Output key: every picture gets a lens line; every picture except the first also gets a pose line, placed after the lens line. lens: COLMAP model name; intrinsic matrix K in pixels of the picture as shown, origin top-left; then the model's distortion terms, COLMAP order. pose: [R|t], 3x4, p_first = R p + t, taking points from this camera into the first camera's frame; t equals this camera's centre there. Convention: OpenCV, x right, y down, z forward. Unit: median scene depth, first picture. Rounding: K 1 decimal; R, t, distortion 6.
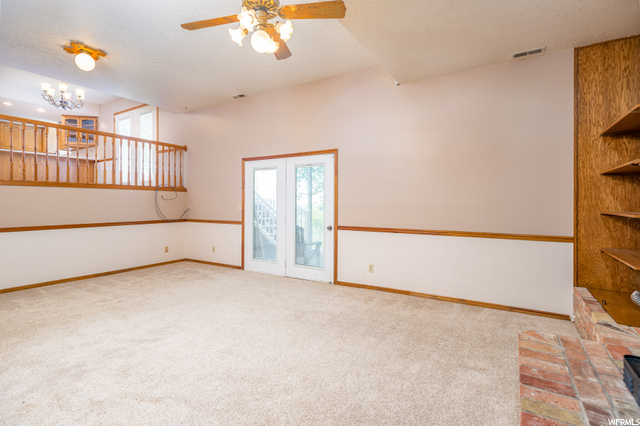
lens RADIAL K [[309.1, 0, 323.2], [0, 309.1, 206.4], [0, 0, 1]] dist [0.000005, -0.000672]
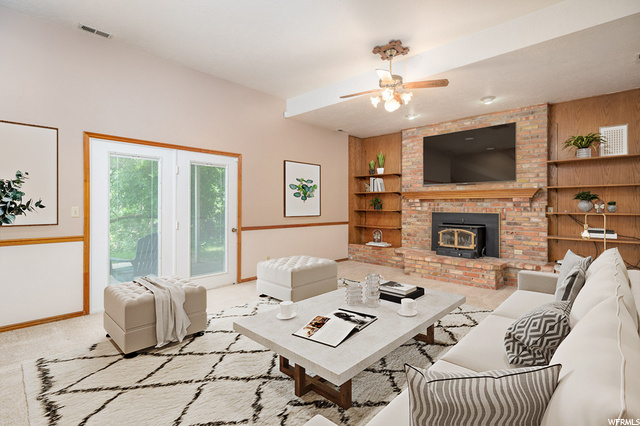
lens RADIAL K [[309.1, 0, 323.2], [0, 309.1, 206.4], [0, 0, 1]] dist [0.000005, -0.000672]
pose [[0.194620, -0.002591, 0.980875, -0.924106], [0.006936, 0.999975, 0.001265, -0.007408], [-0.980854, 0.006558, 0.194633, 0.511640]]
